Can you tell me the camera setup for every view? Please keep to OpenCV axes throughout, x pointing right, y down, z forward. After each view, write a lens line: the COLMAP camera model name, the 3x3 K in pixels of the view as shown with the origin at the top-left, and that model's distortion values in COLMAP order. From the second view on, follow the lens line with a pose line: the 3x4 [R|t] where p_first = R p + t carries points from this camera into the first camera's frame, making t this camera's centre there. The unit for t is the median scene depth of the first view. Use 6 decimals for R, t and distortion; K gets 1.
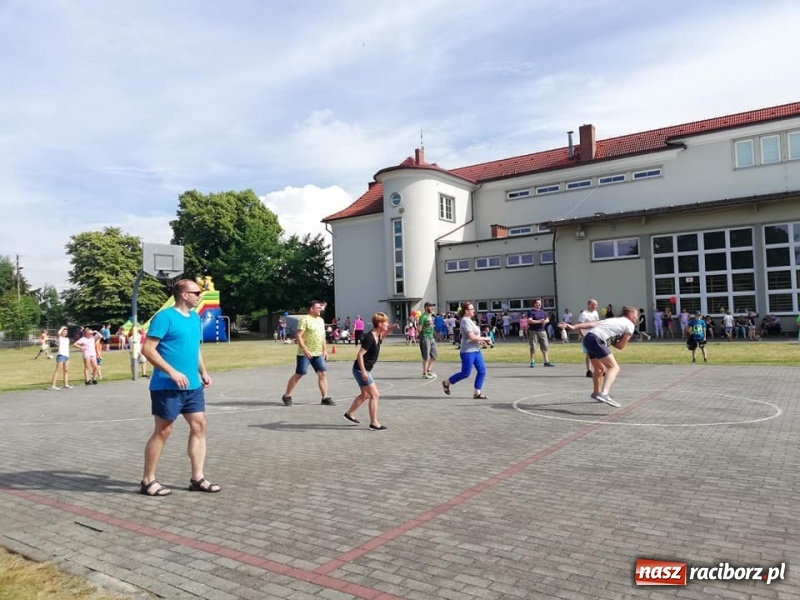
lens RADIAL K [[592.9, 0, 400.0], [0, 592.9, 300.0], [0, 0, 1]] dist [0.049008, -0.070447]
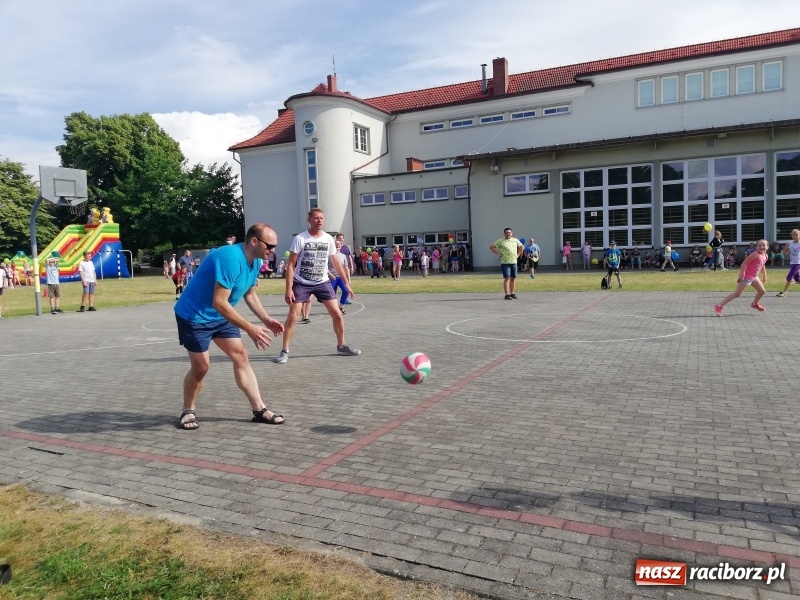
lens RADIAL K [[592.9, 0, 400.0], [0, 592.9, 300.0], [0, 0, 1]] dist [0.049008, -0.070447]
pose [[0.988666, -0.013724, 0.149505, -0.008644], [-0.002449, 0.994207, 0.107458, 0.002979], [-0.150114, -0.106607, 0.982904, -0.000352]]
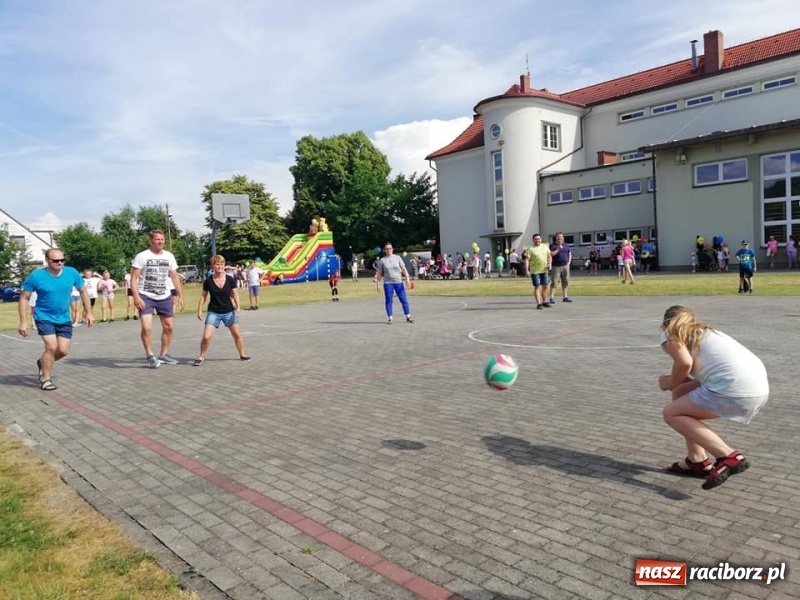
lens RADIAL K [[595.8, 0, 400.0], [0, 595.8, 300.0], [0, 0, 1]] dist [0.056102, -0.087442]
pose [[0.973749, -0.005983, -0.227545, 0.061820], [0.030270, 0.994180, 0.103394, -0.000273], [0.225602, -0.107568, 0.968263, -0.020139]]
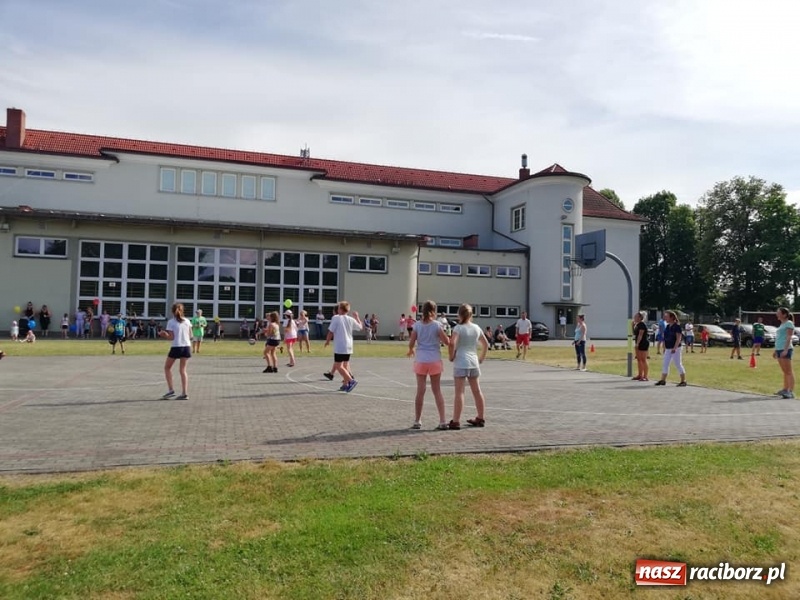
lens RADIAL K [[595.8, 0, 400.0], [0, 595.8, 300.0], [0, 0, 1]] dist [0.056102, -0.087442]
pose [[0.613815, 0.073361, 0.786034, -0.037711], [-0.068538, 0.996866, -0.039517, 0.001383], [-0.786469, -0.029617, 0.616919, -0.065637]]
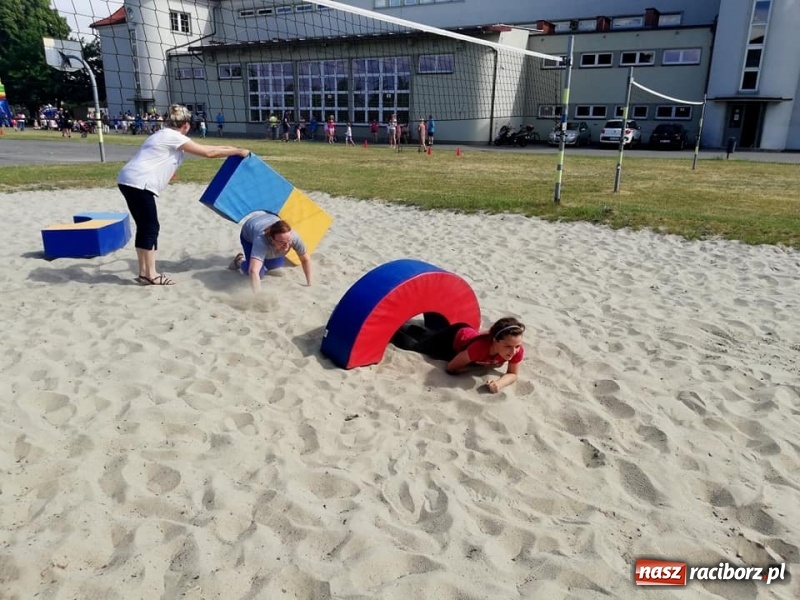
lens RADIAL K [[592.9, 0, 400.0], [0, 592.9, 300.0], [0, 0, 1]] dist [0.049008, -0.070447]
pose [[0.996137, 0.027522, 0.083387, 0.453065], [-0.052522, 0.947767, 0.314610, -0.025359], [-0.070373, -0.317774, 0.945551, -0.384778]]
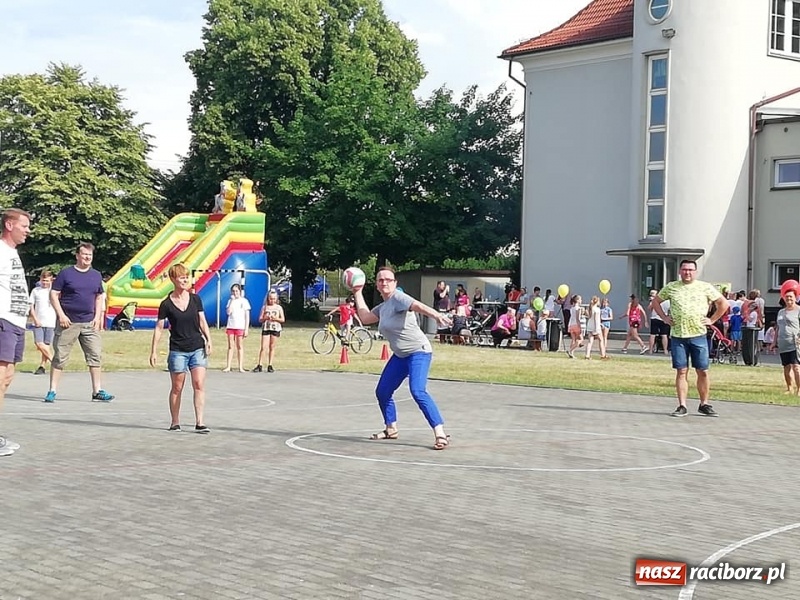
lens RADIAL K [[1540.5, 0, 400.0], [0, 1540.5, 300.0], [0, 0, 1]] dist [0.115404, -0.179176]
pose [[0.956709, 0.054093, -0.285975, 0.138529], [-0.043368, 0.998103, 0.043709, -0.005623], [0.287797, -0.029415, 0.957240, -0.085302]]
